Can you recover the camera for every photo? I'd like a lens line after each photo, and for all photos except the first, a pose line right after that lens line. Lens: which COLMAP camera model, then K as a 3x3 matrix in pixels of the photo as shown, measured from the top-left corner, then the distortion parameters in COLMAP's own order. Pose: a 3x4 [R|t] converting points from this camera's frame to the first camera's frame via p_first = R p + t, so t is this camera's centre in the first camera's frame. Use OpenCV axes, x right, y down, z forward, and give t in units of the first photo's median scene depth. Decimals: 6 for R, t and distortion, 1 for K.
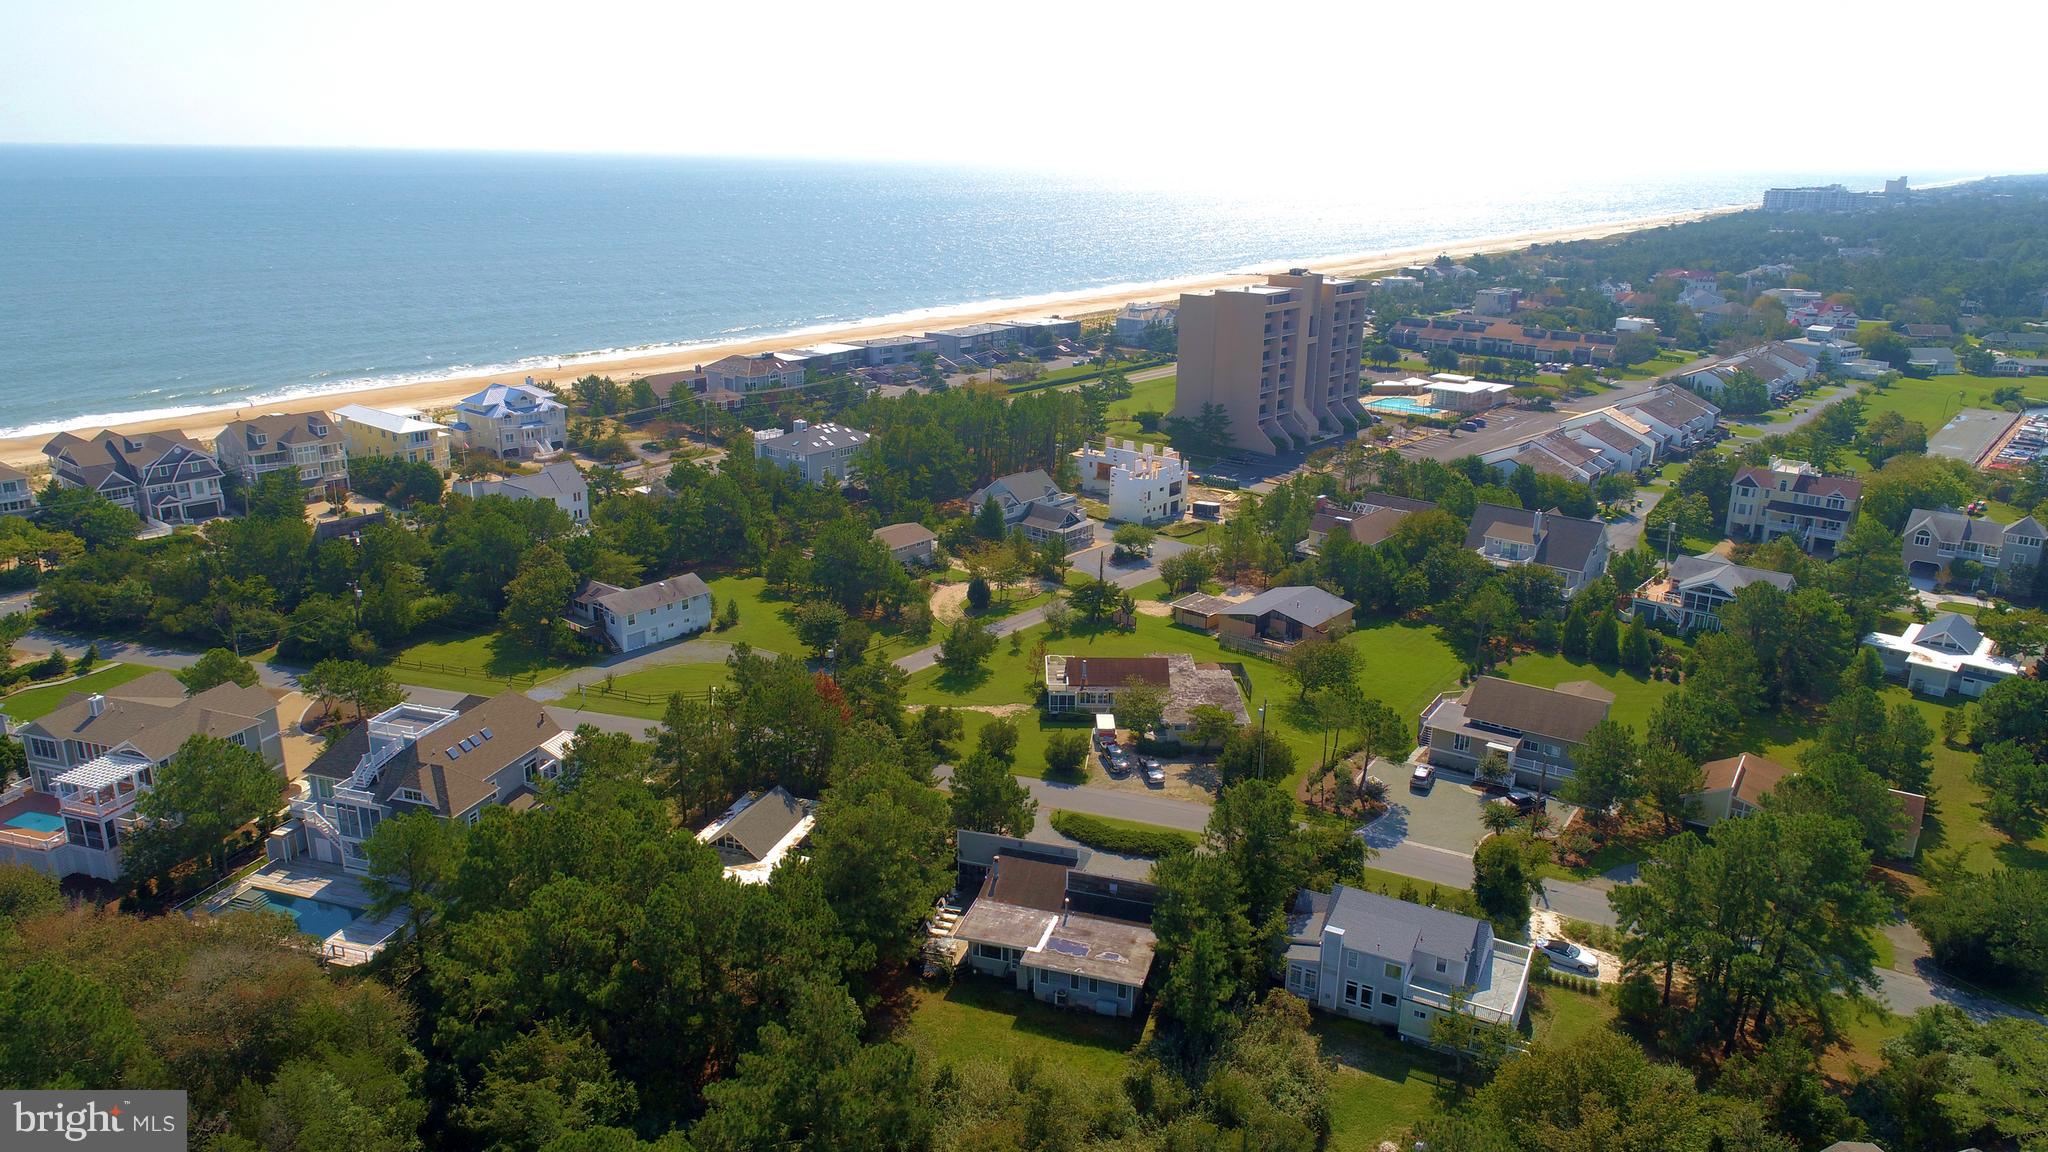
lens RADIAL K [[1378.5, 0, 1016.6], [0, 1378.5, 577.2], [0, 0, 1]] dist [0.005333, -0.002628]
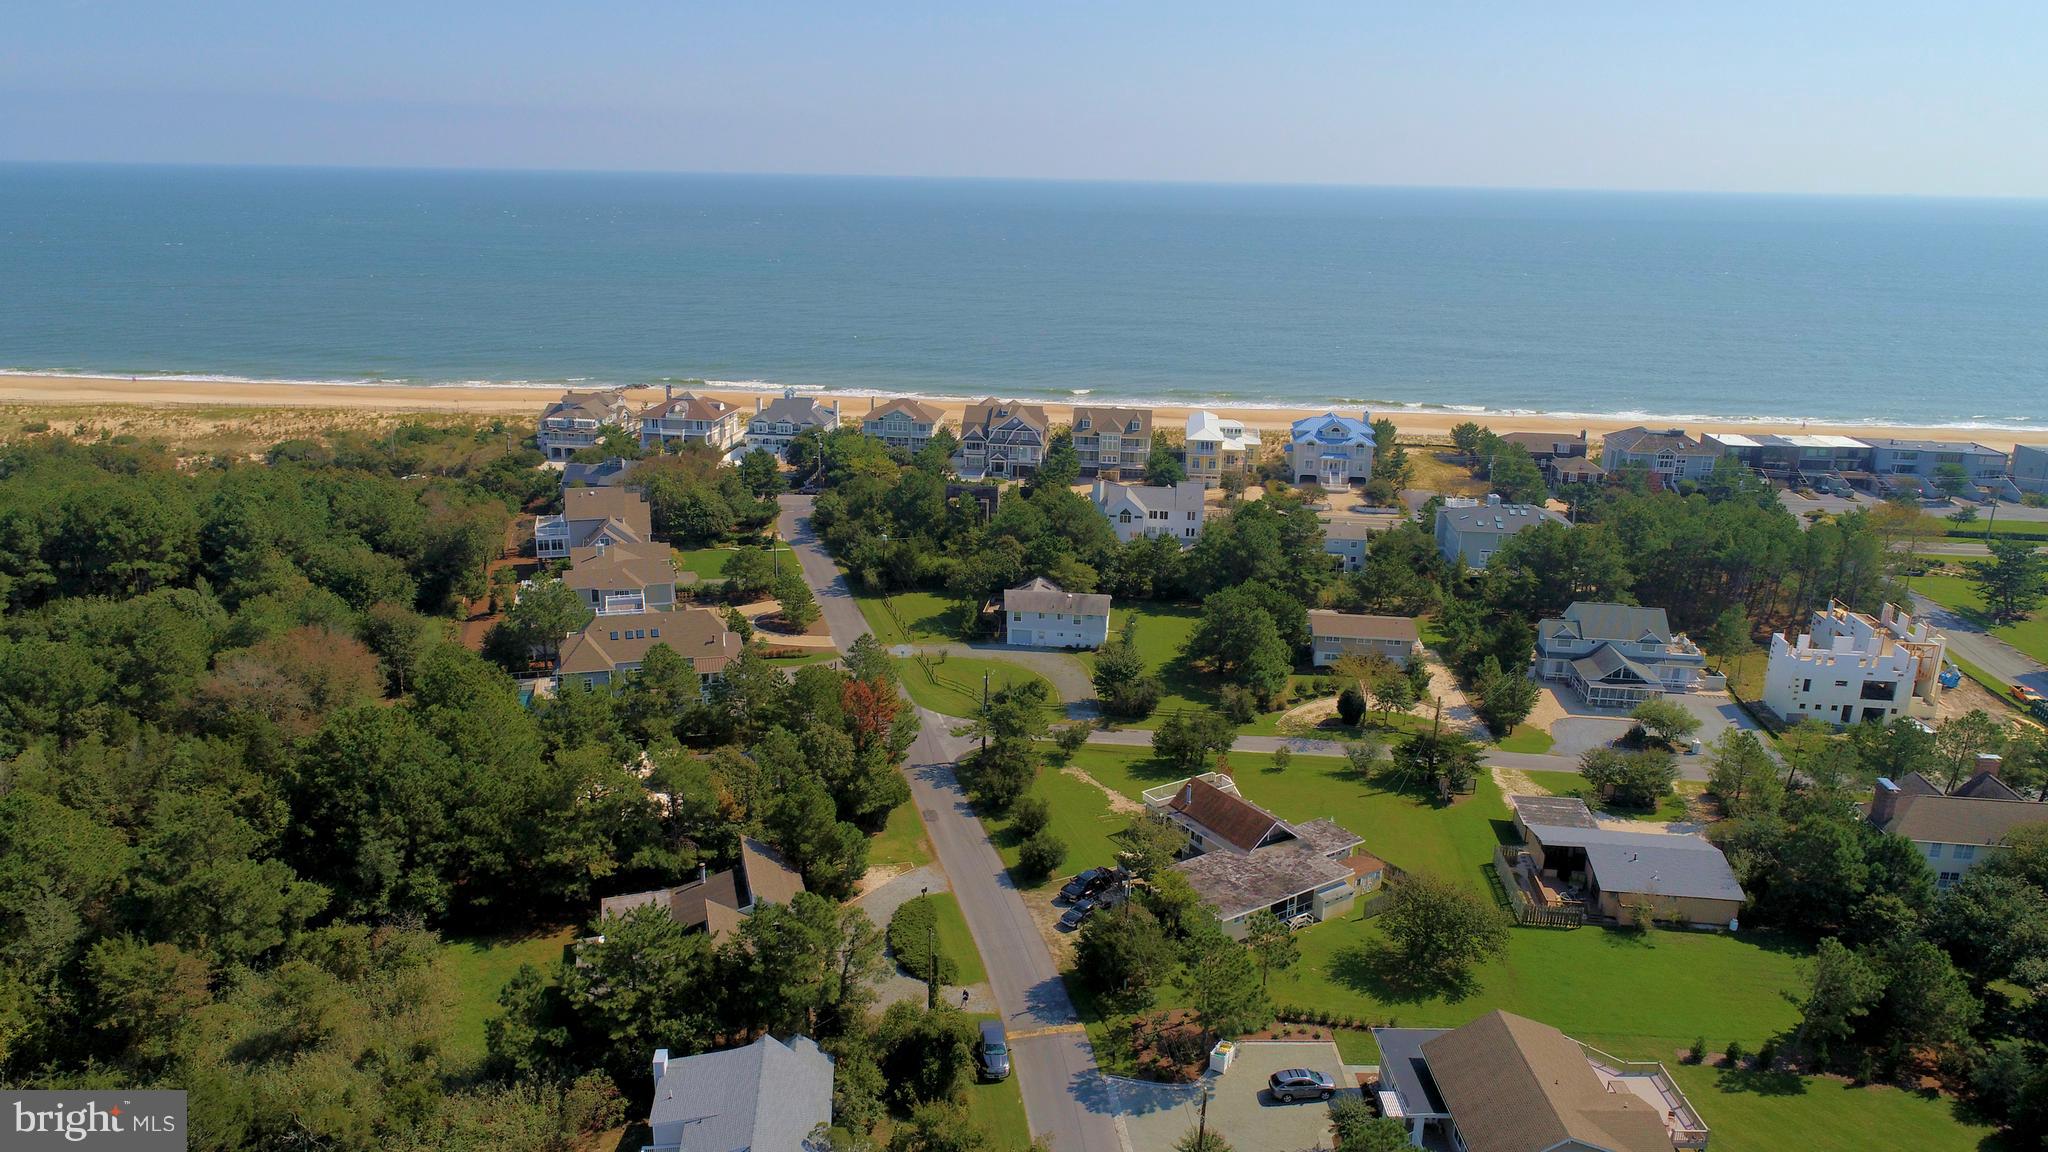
lens RADIAL K [[1378.5, 0, 1019.7], [0, 1378.5, 577.8], [0, 0, 1]] dist [0.005333, -0.002628]
pose [[0.551265, 0.233886, -0.800877, 0.438425], [-0.258937, 0.960466, 0.102259, -0.082714], [0.793132, 0.151005, 0.590033, 0.272359]]
